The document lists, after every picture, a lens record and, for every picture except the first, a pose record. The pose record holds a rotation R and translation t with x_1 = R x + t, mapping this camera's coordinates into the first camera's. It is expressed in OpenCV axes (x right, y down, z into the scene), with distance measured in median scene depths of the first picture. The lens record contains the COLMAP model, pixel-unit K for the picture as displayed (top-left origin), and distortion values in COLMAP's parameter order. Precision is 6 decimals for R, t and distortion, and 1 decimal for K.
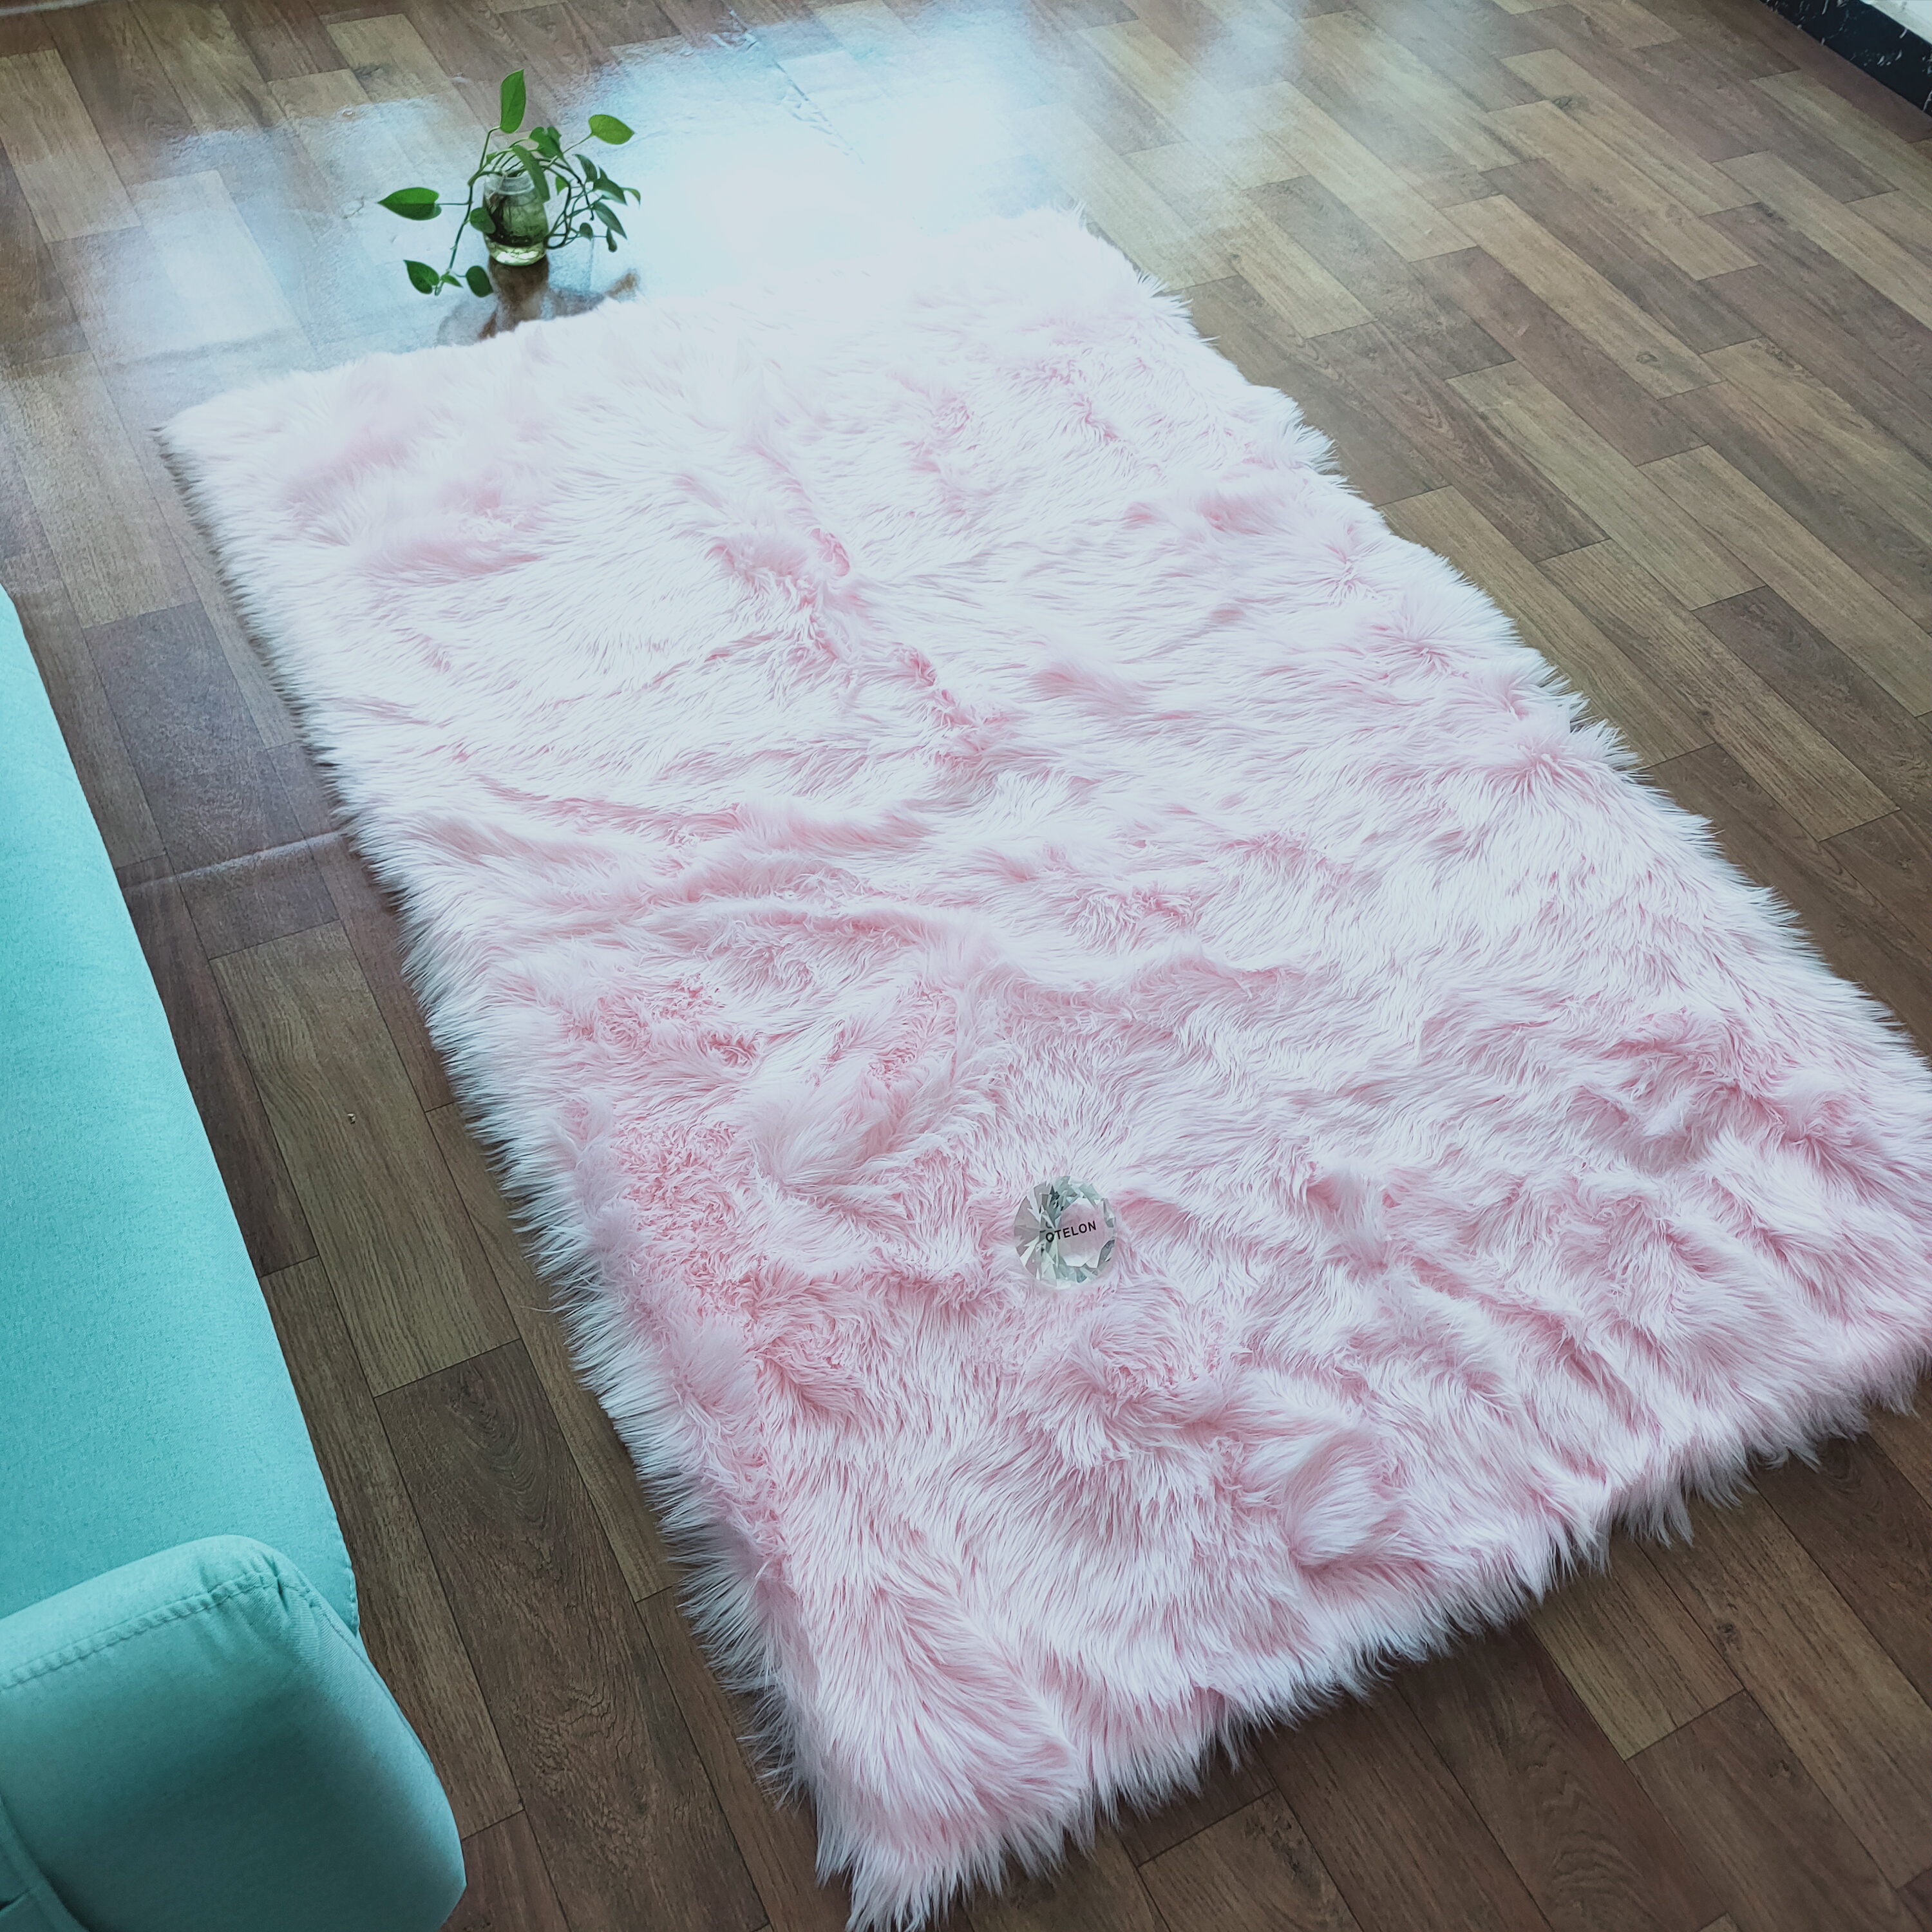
lens RADIAL K [[2010.3, 0, 967.7], [0, 2010.3, 916.2], [0, 0, 1]] dist [0.086338, -0.159934]
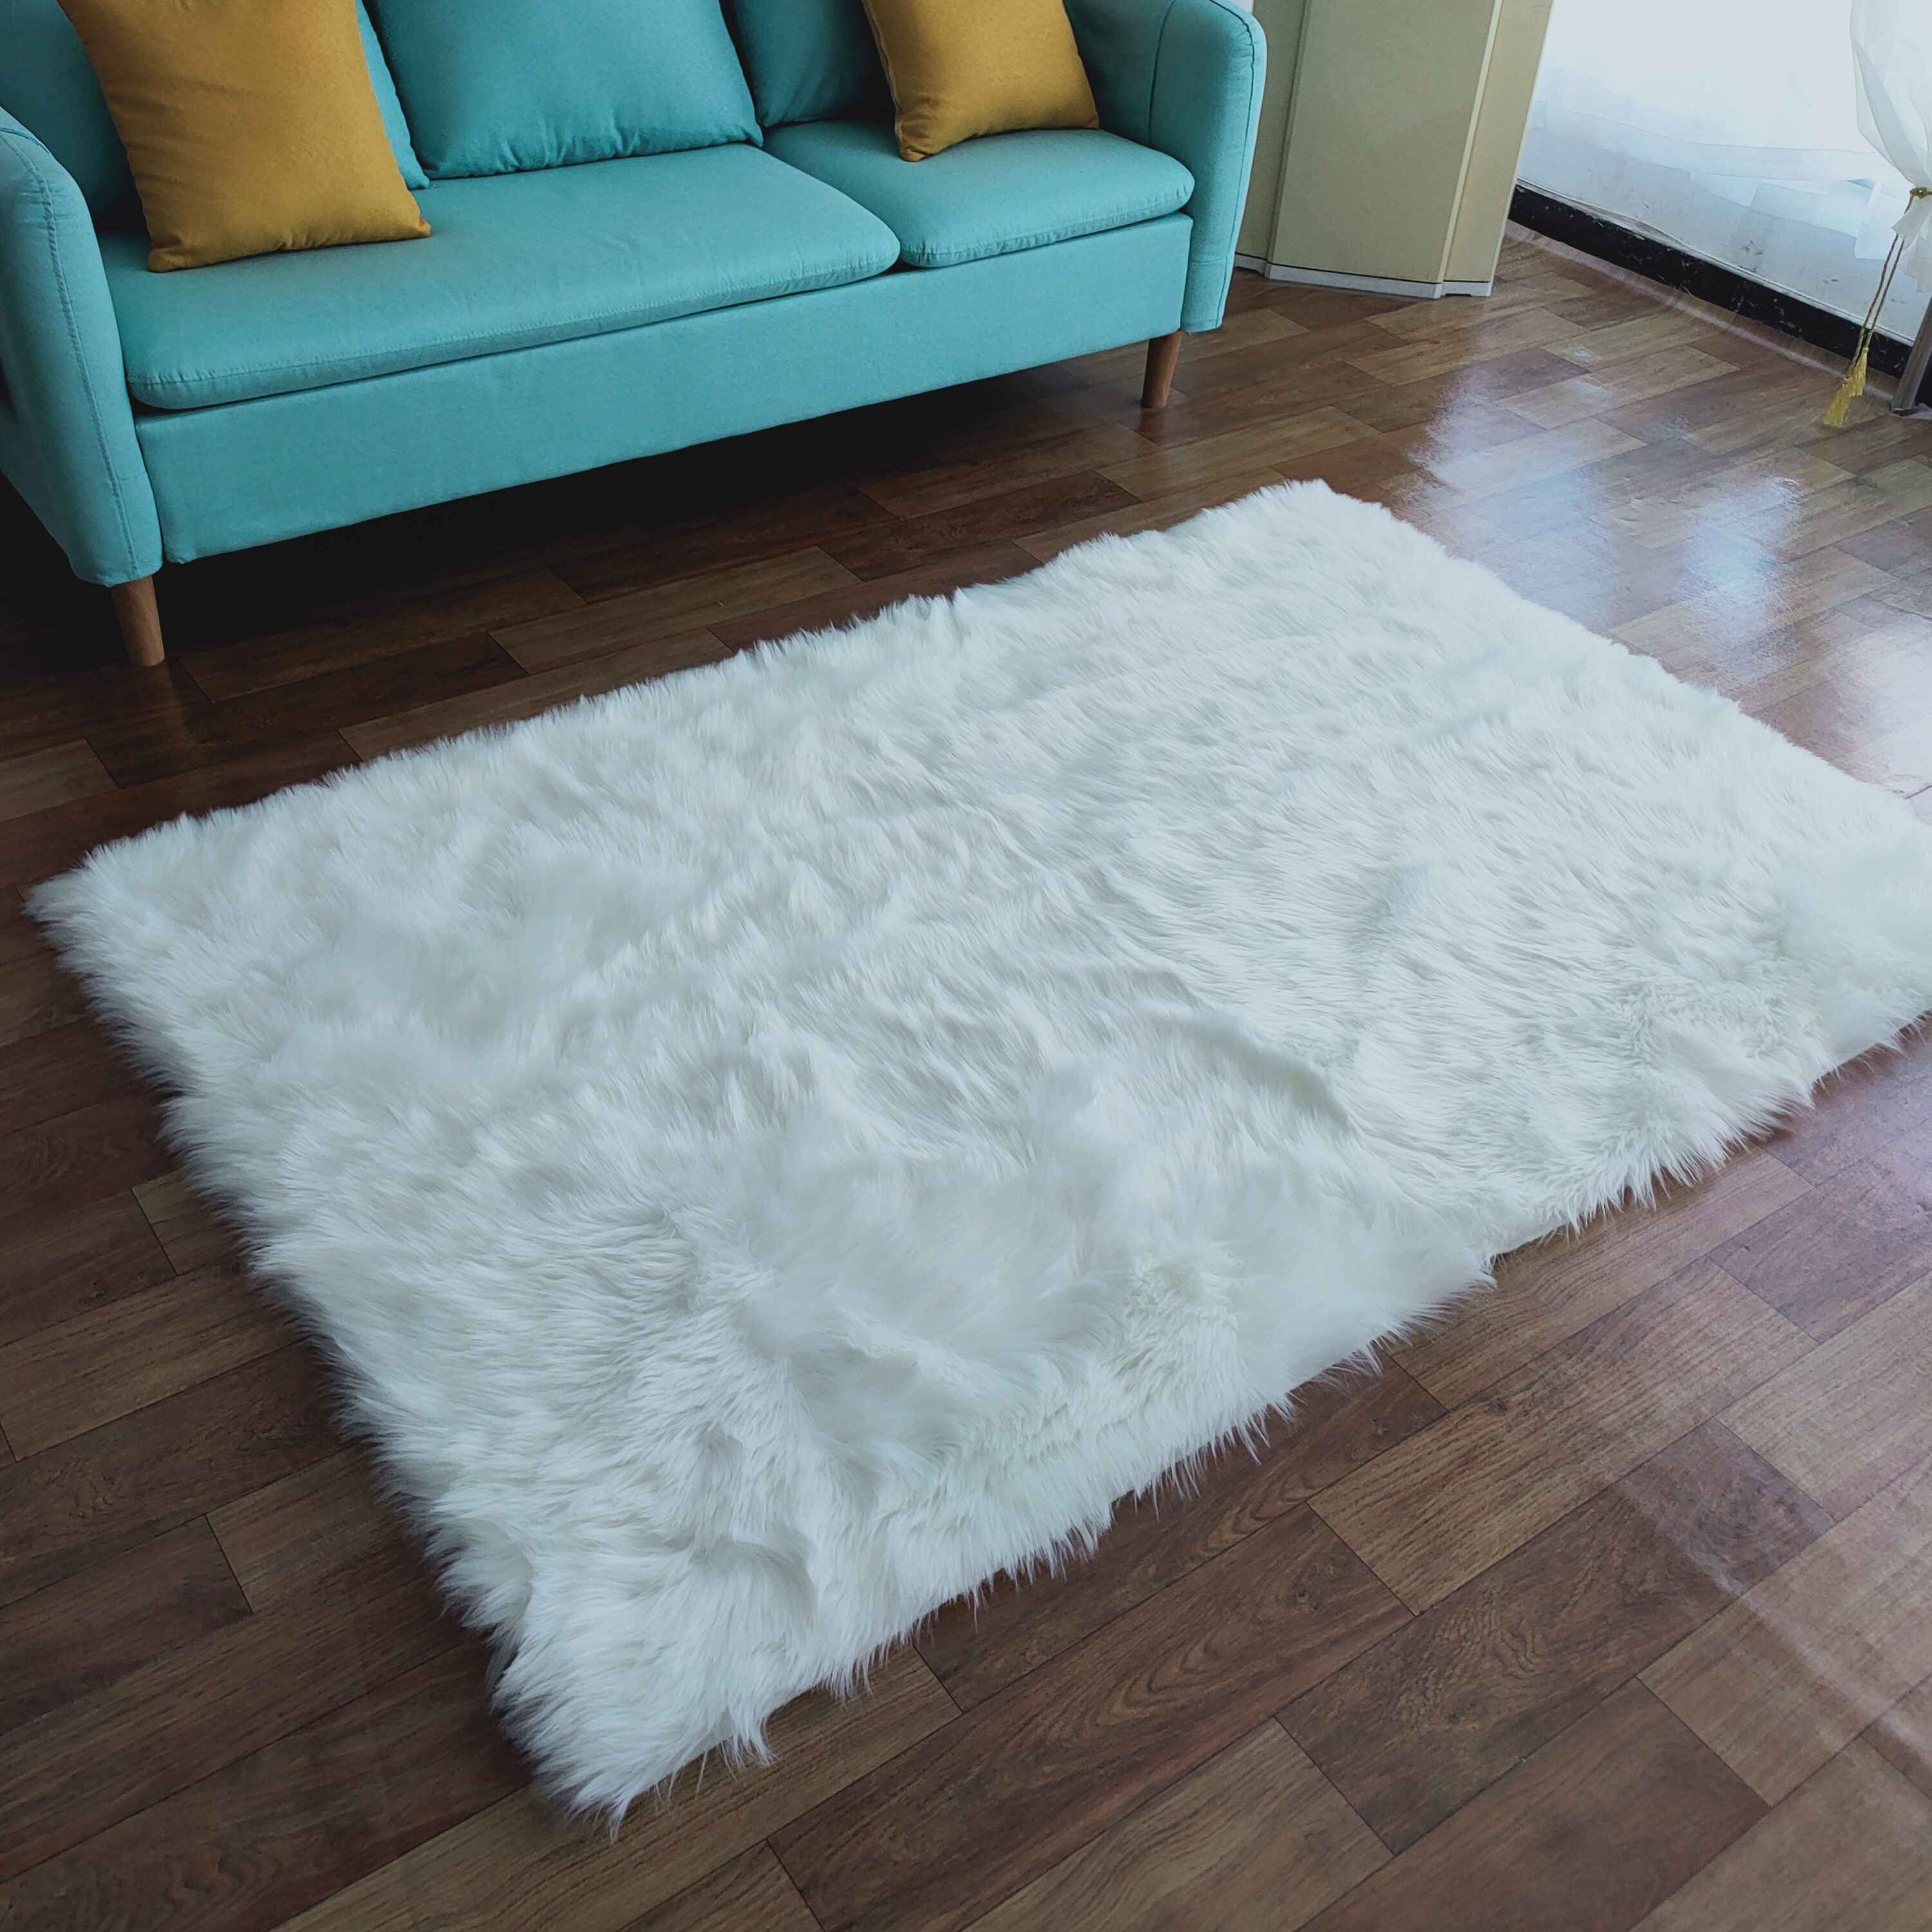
lens RADIAL K [[1997.8, 0, 981.4], [0, 1997.8, 963.9], [0, 0, 1]] dist [0.082774, -0.139038]
pose [[0.135270, 0.559572, -0.817668, 0.712131], [-0.784117, 0.564944, 0.256901, -0.193867], [0.605691, 0.606397, 0.515190, 0.343019]]
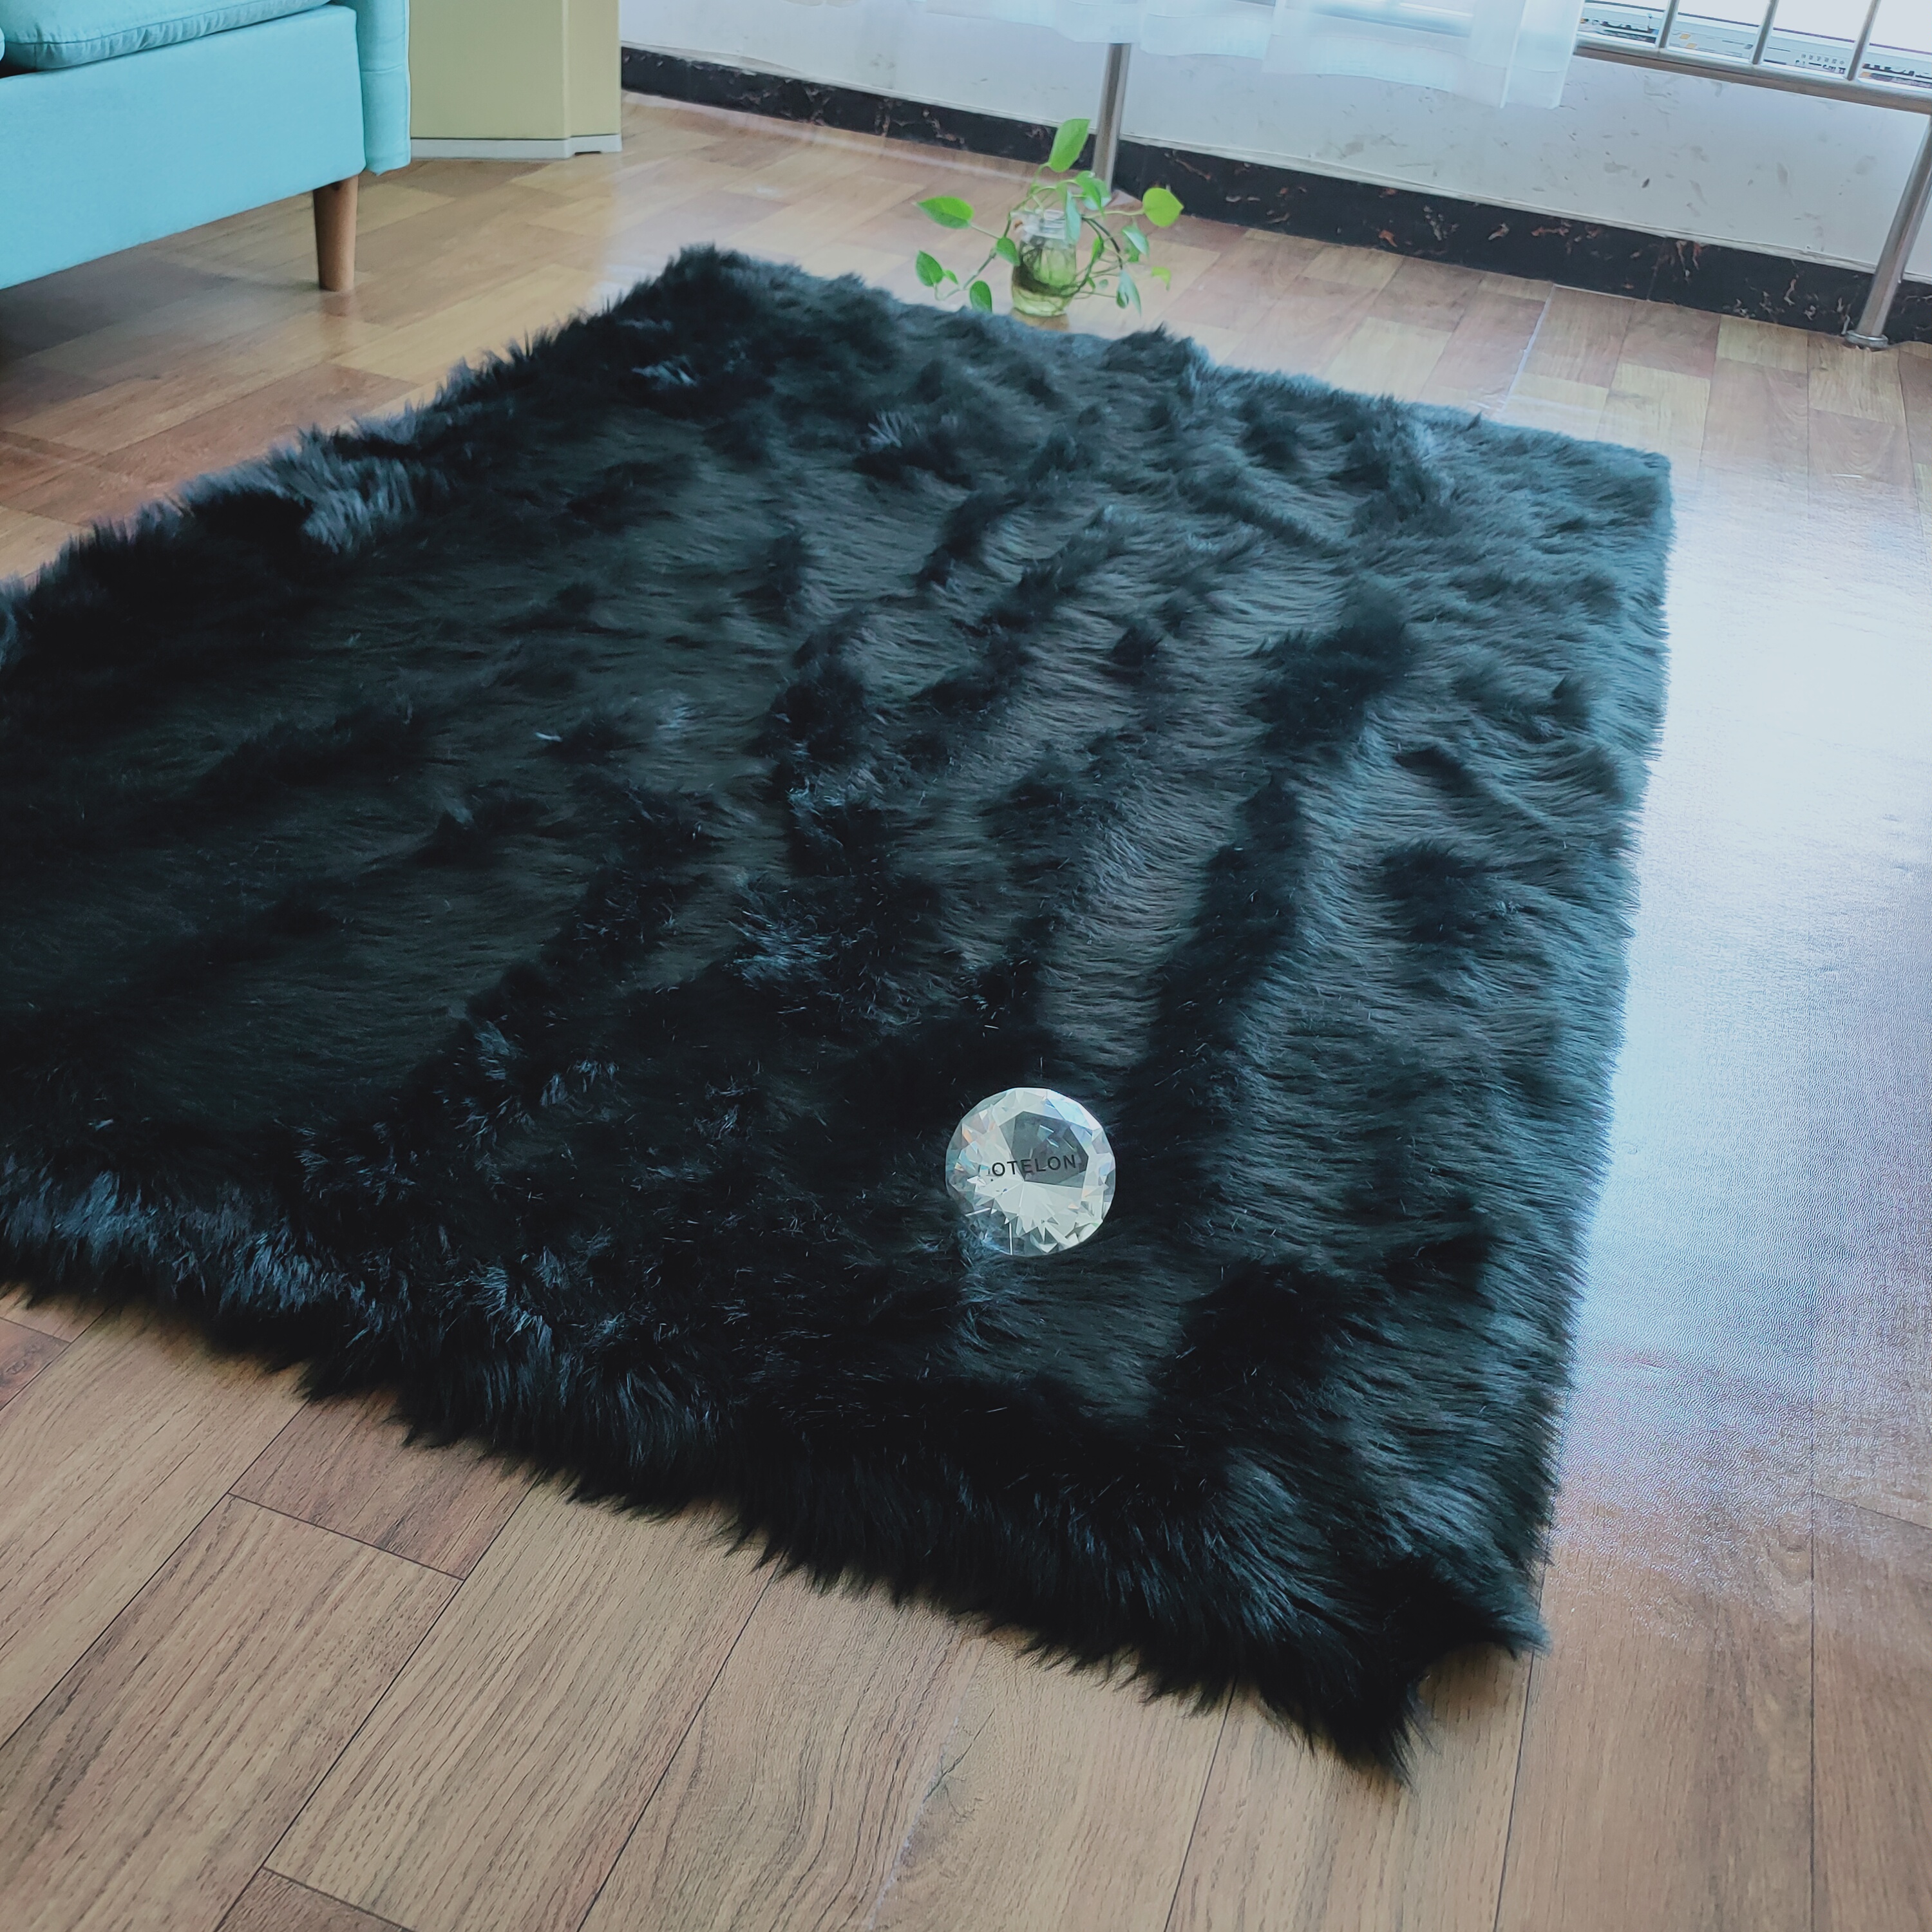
lens RADIAL K [[1970.7, 0, 973.8], [0, 1970.7, 973.7], [0, 0, 1]] dist [0.018806, -0.026558]
pose [[0.679687, 0.398840, -0.615591, 0.414799], [-0.585188, 0.800852, -0.127247, 0.033182], [0.442246, 0.446724, 0.777725, 0.399343]]
